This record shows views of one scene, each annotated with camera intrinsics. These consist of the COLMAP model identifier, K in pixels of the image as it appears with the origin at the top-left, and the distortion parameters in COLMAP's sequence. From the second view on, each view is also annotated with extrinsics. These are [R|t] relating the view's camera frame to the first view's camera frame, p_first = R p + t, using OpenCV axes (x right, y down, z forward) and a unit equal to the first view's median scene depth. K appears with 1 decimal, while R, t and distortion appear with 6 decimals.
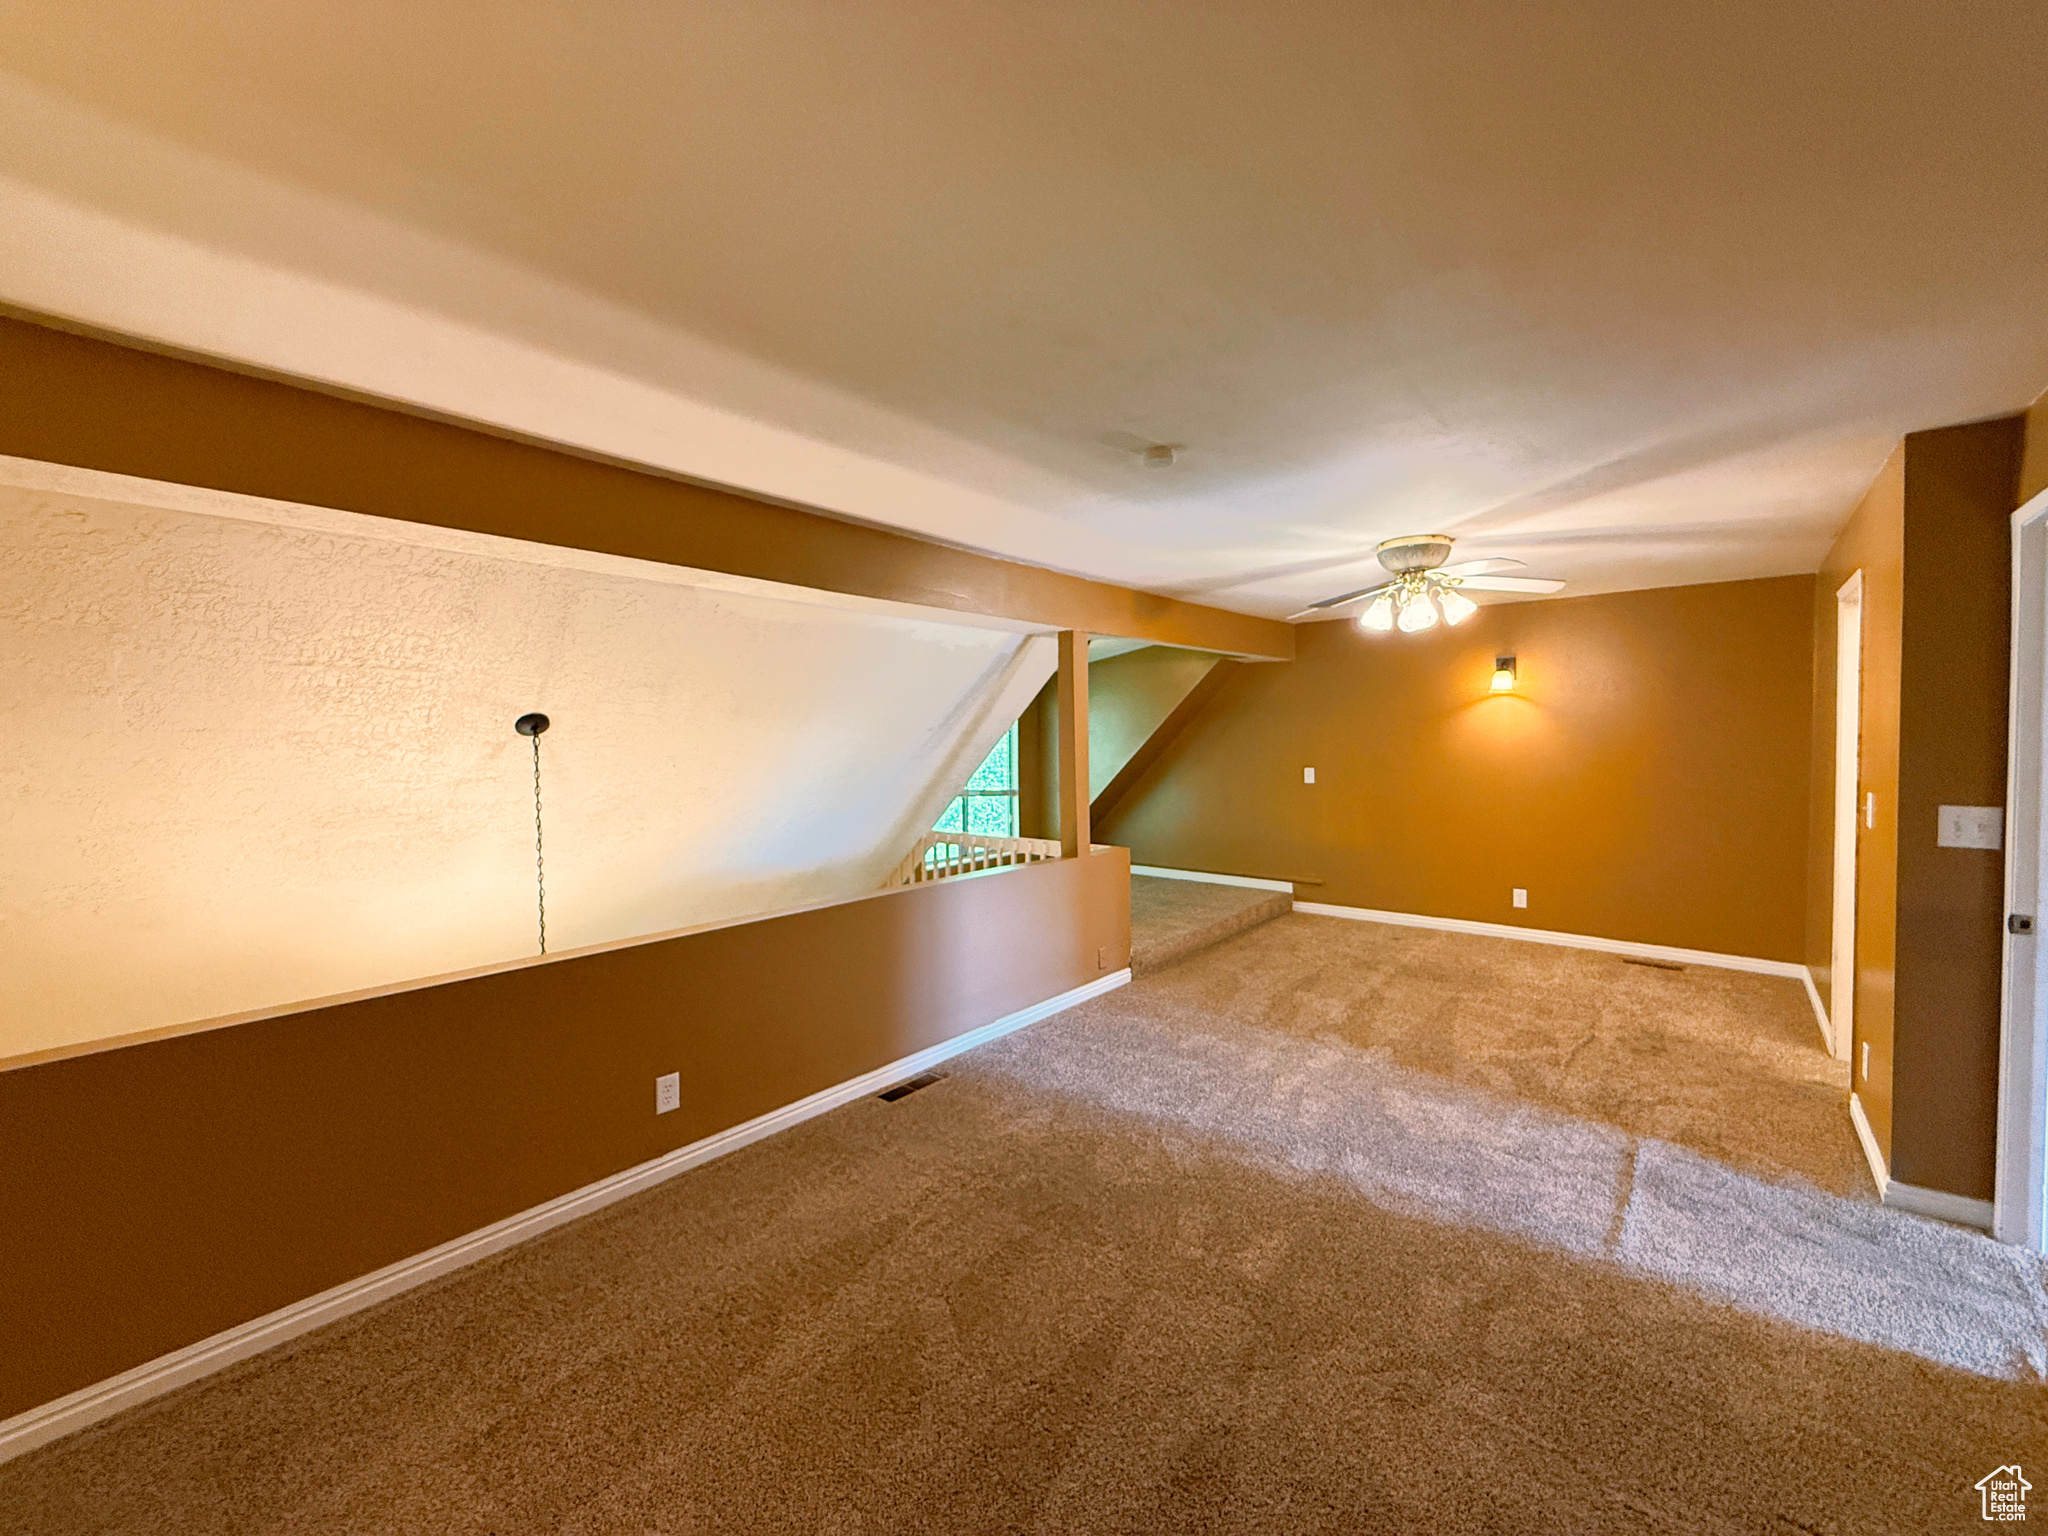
lens RADIAL K [[815.9, 0, 1014.9], [0, 815.9, 781.1], [0, 0, 1]] dist [0.000532, -0.000057]
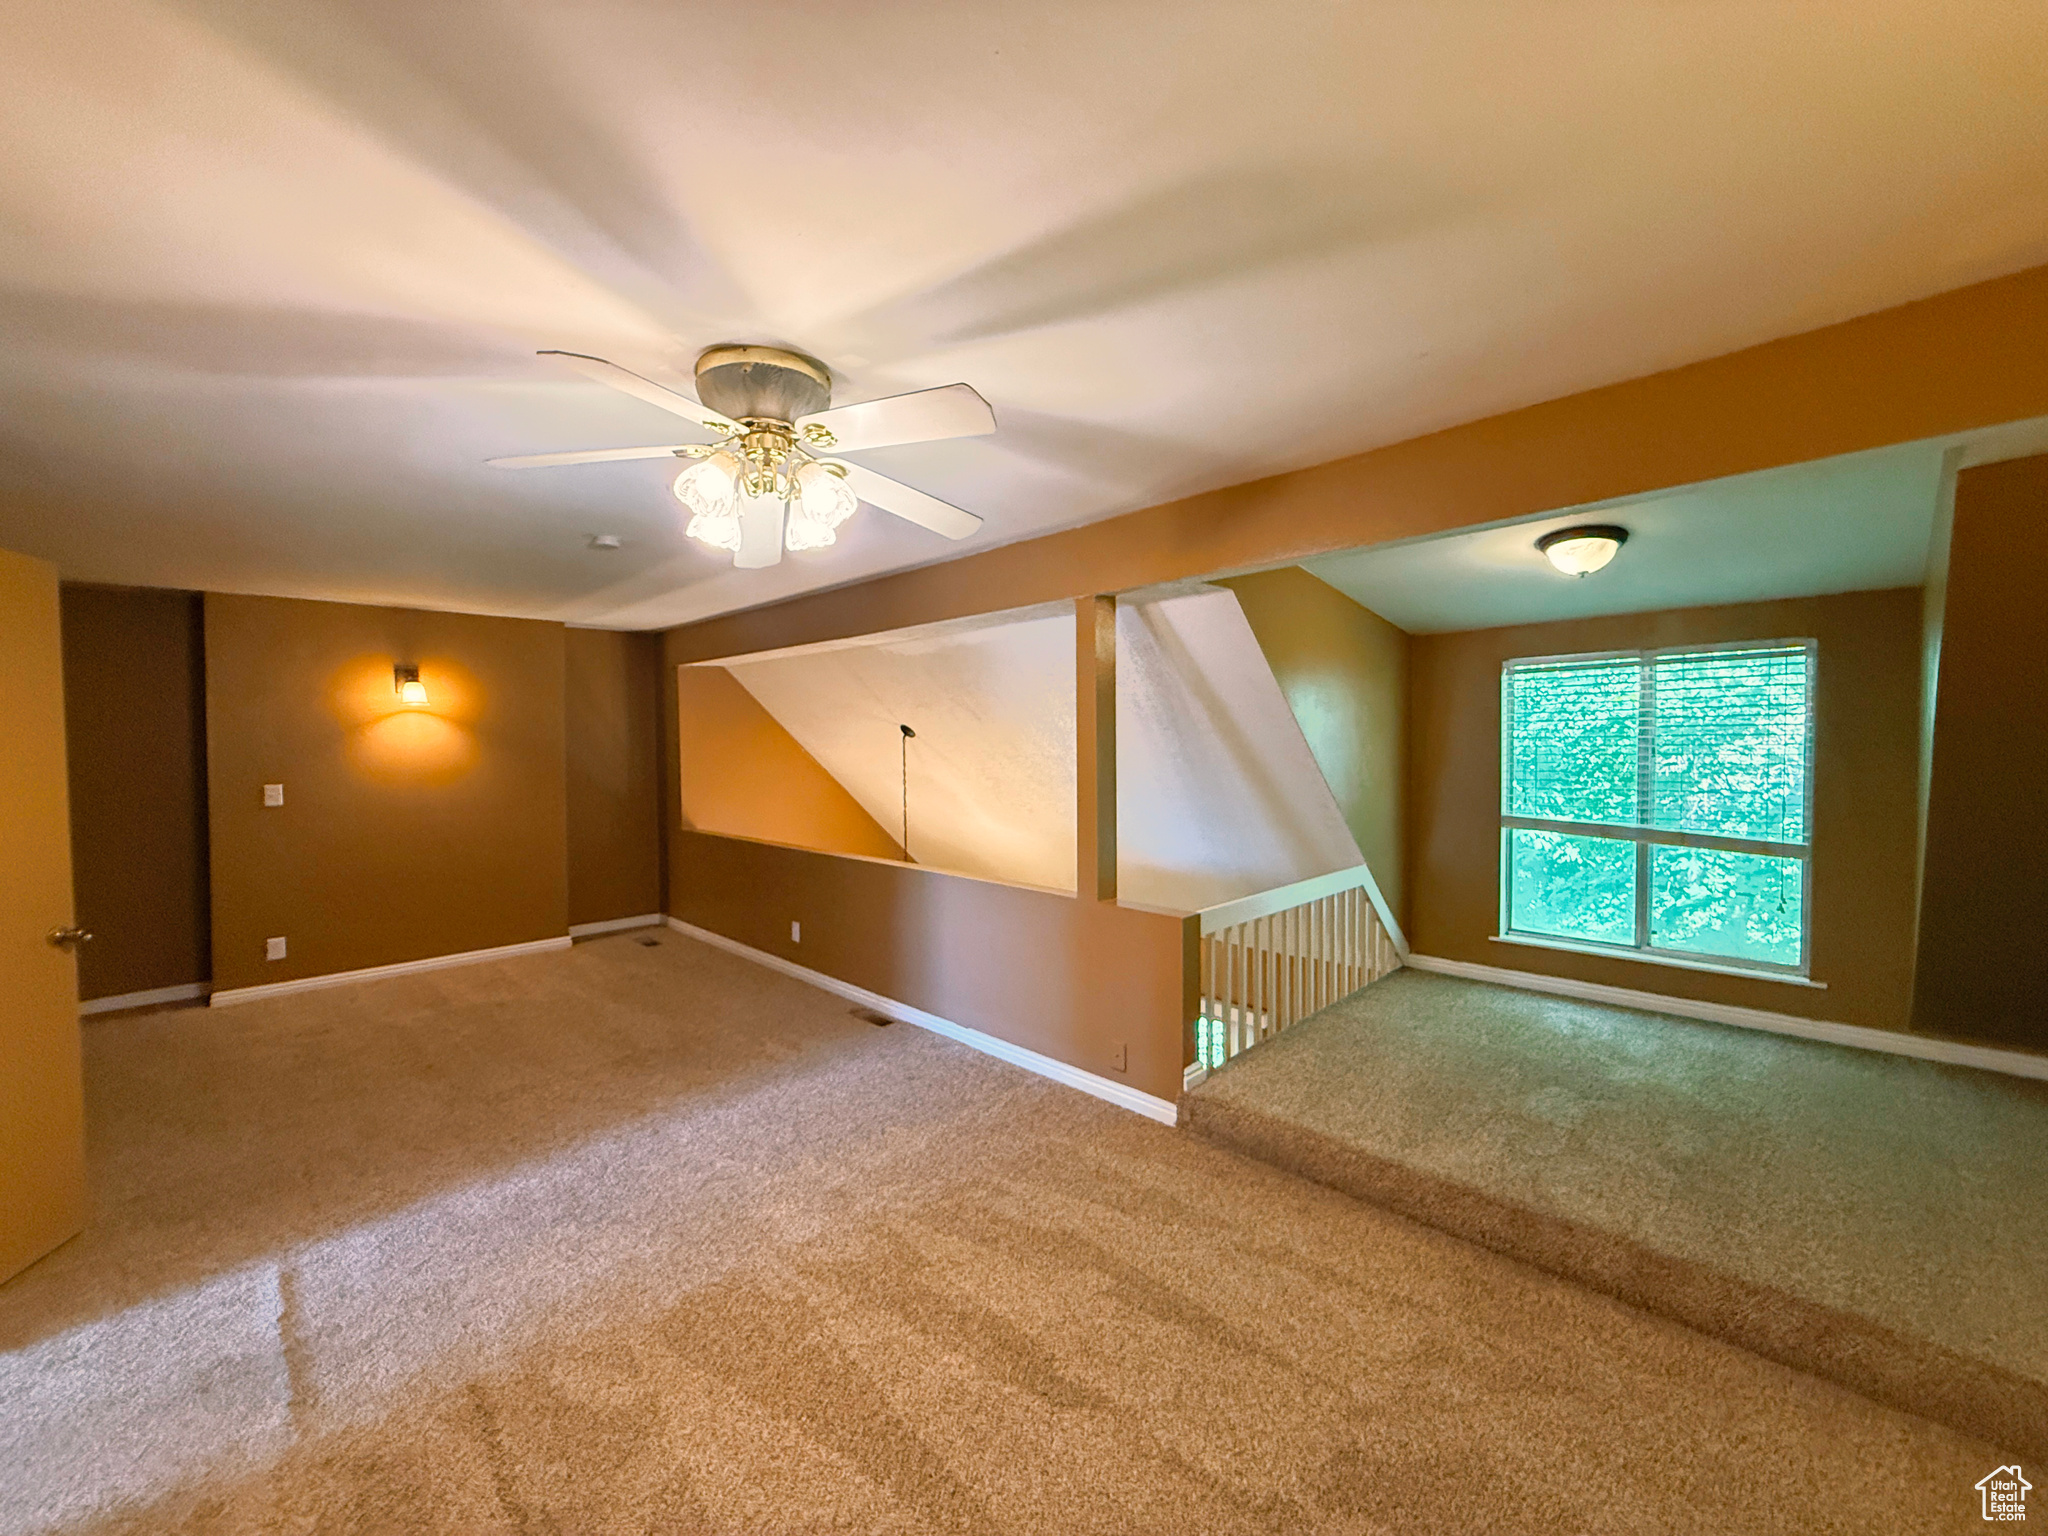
lens RADIAL K [[815.9, 0, 1015.2], [0, 815.9, 755.0], [0, 0, 1]] dist [0.000532, -0.000057]
pose [[-0.090937, 0.027634, -0.995473, 0.861311], [-0.036017, 0.998870, 0.031019, -0.061012], [0.995205, 0.038675, -0.089839, 1.034451]]
